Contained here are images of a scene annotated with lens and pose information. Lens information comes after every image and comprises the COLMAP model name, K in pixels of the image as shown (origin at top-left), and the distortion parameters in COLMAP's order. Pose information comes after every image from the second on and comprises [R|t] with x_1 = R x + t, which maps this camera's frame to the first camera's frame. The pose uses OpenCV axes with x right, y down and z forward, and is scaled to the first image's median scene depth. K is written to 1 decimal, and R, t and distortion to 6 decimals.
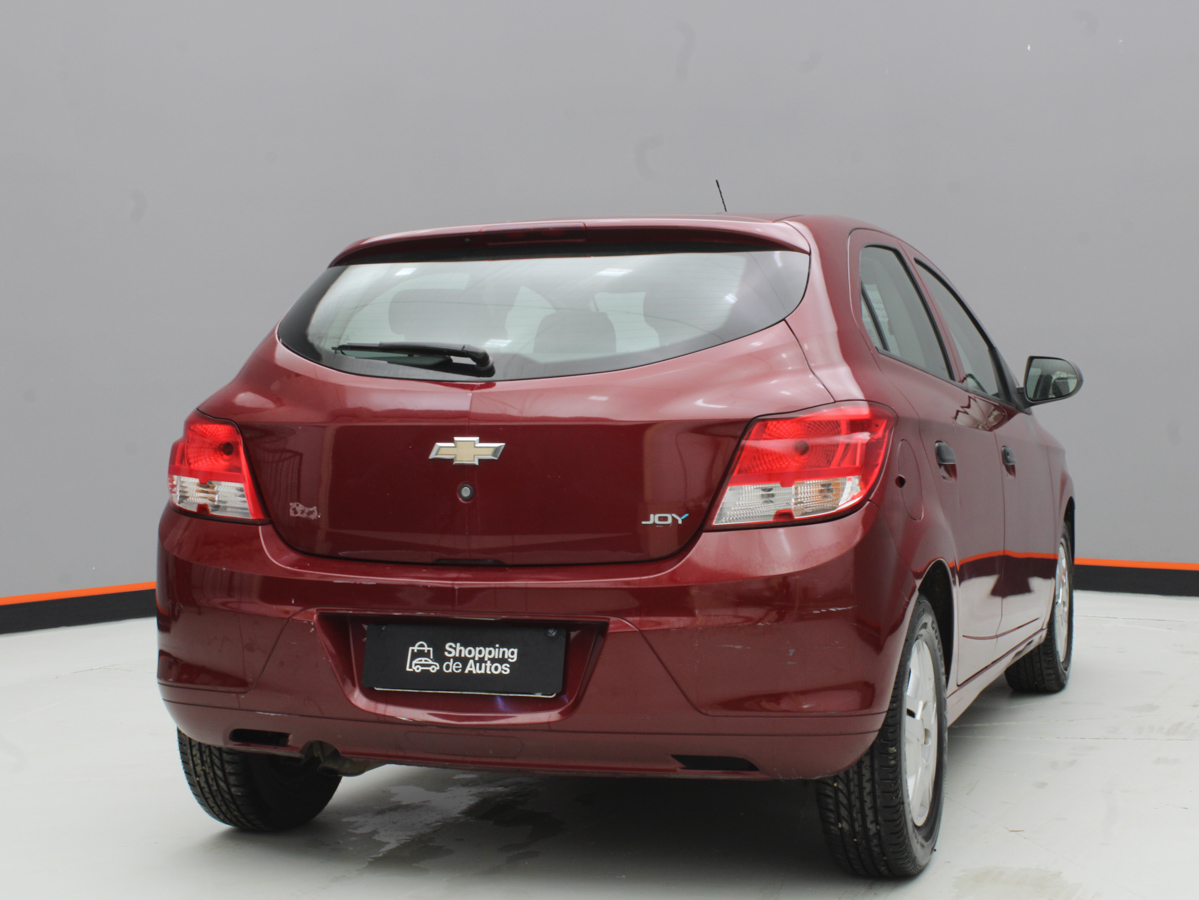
lens RADIAL K [[2045.5, 0, 600.9], [0, 2045.5, 454.4], [0, 0, 1]] dist [0.010471, 0.000000]
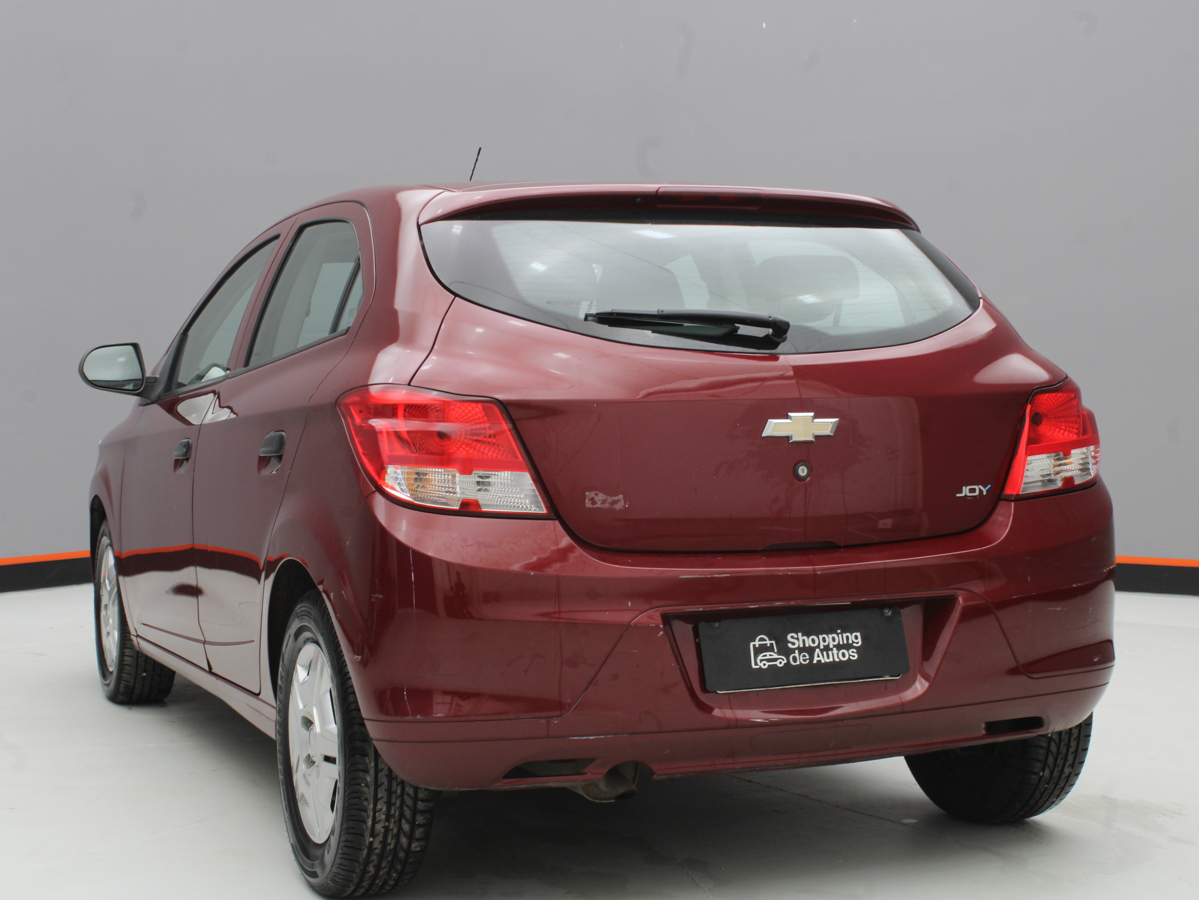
lens RADIAL K [[2045.5, 0, 603.8], [0, 2045.5, 444.0], [0, 0, 1]] dist [0.010471, 0.000000]
pose [[0.711524, -0.018822, 0.702410, -0.792529], [0.025096, 0.999684, 0.001366, 0.002453], [-0.702214, 0.016656, 0.711771, 0.397364]]
